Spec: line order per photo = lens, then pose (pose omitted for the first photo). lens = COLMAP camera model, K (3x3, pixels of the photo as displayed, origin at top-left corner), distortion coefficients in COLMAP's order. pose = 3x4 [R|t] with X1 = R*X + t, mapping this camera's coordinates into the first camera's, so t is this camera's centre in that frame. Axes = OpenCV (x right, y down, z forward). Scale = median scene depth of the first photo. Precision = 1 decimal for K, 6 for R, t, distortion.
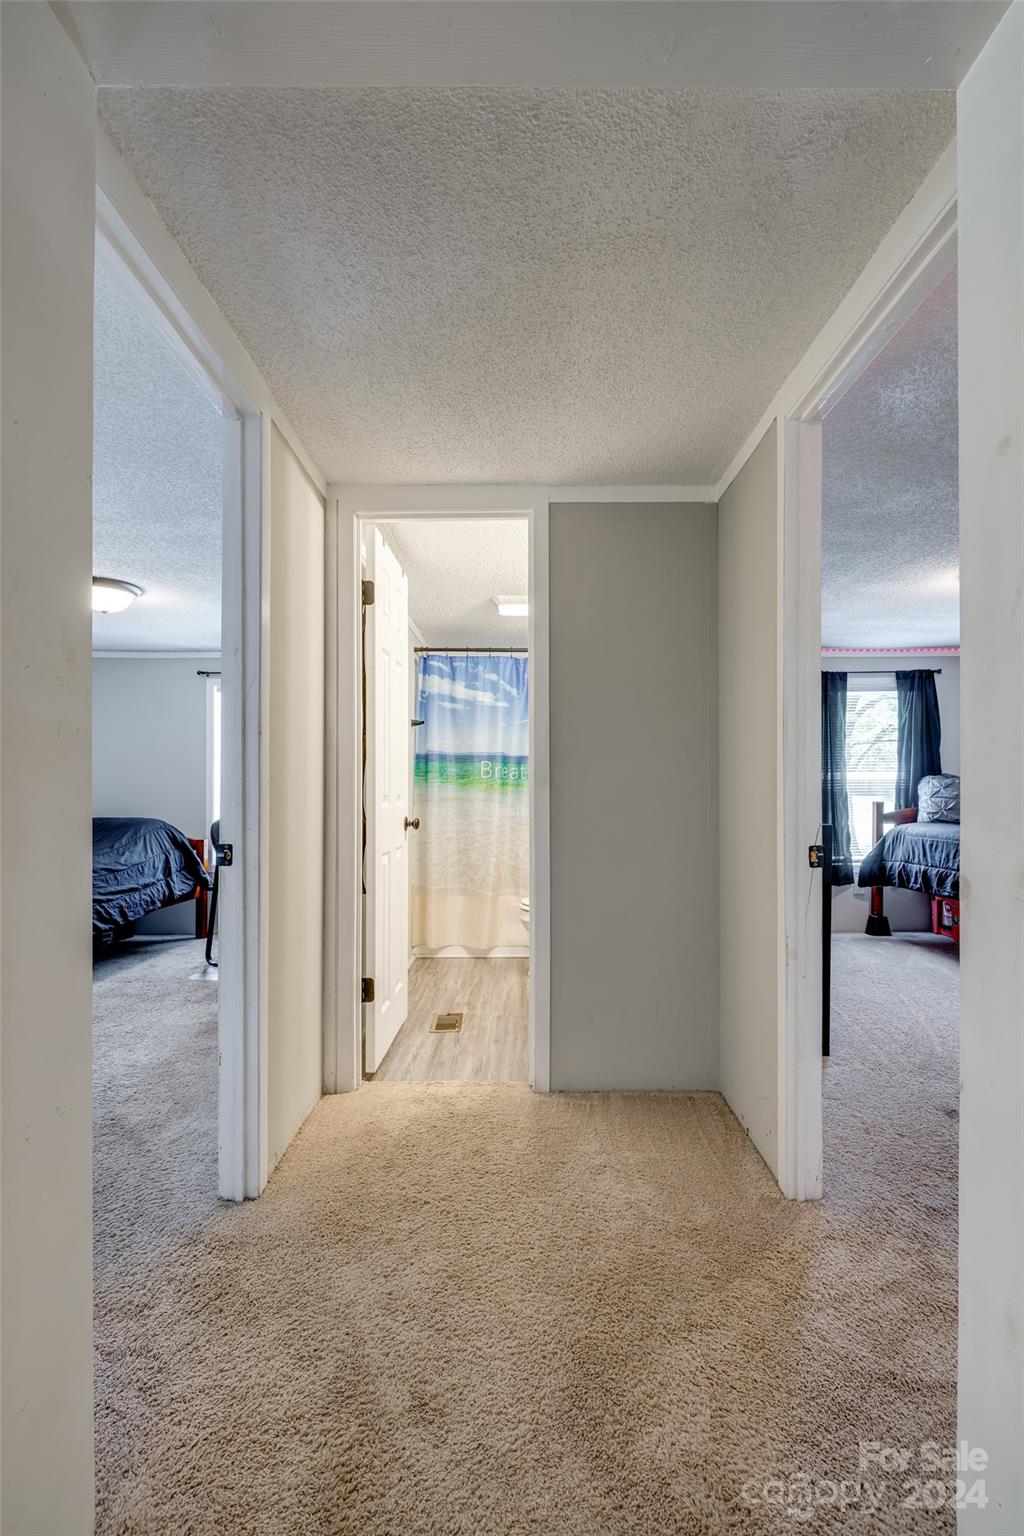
lens RADIAL K [[646.7, 0, 536.0], [0, 646.7, 796.0], [0, 0, 1]] dist [-0.003138, 0.001395]
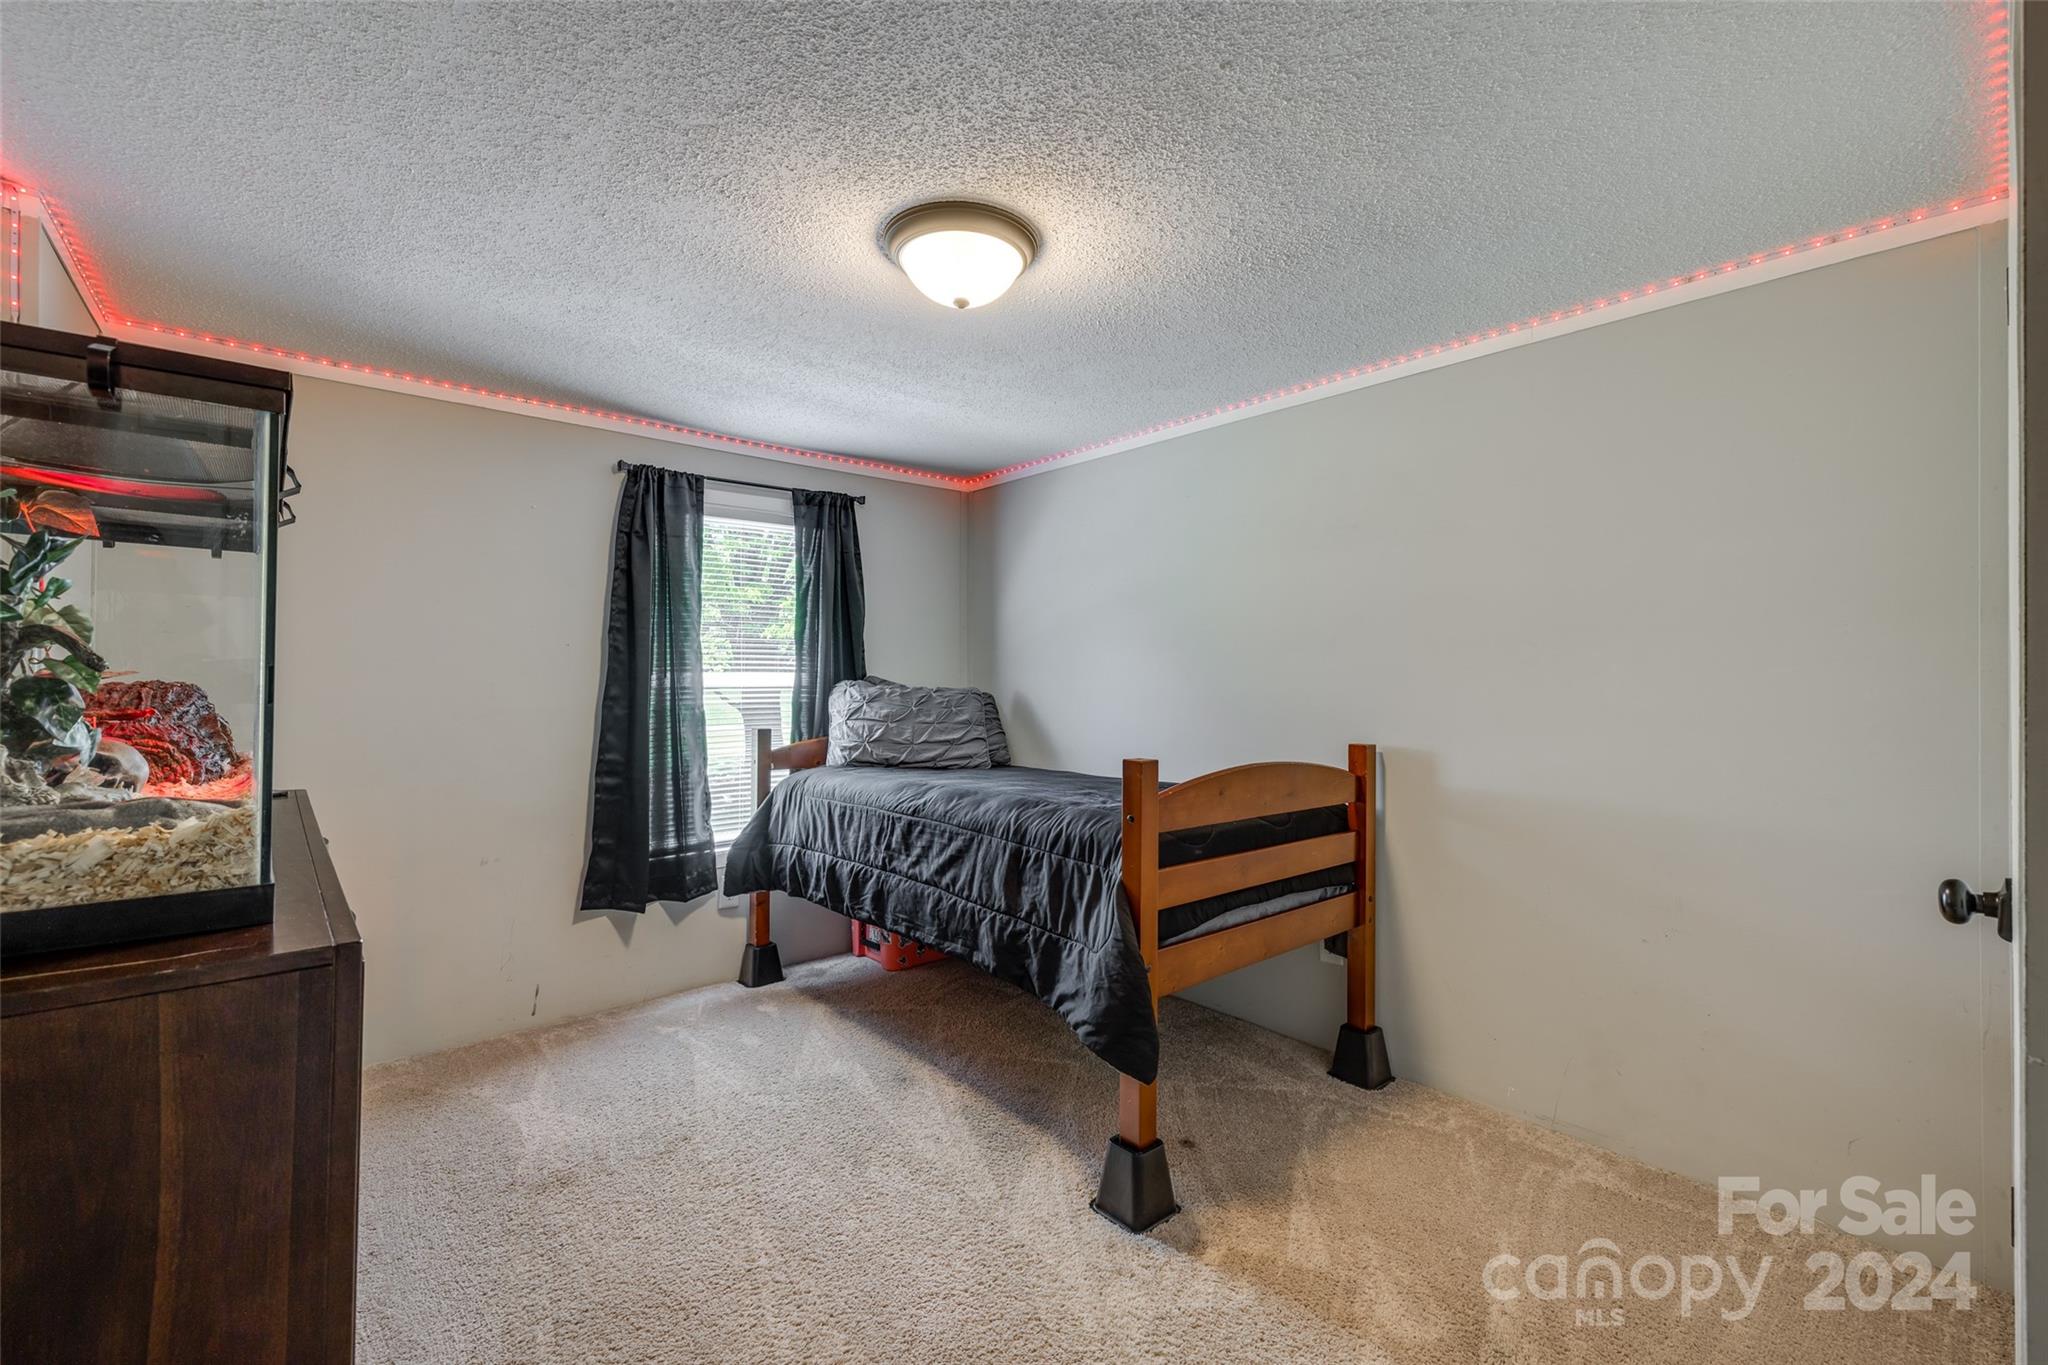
lens RADIAL K [[862.3, 0, 1019.7], [0, 862.3, 677.8], [0, 0, 1]] dist [-0.003138, 0.001395]
pose [[0.759665, 0.006296, 0.650285, 0.229078], [0.004268, 0.999883, -0.014667, -0.021858], [-0.650301, 0.013917, 0.759549, 0.321987]]
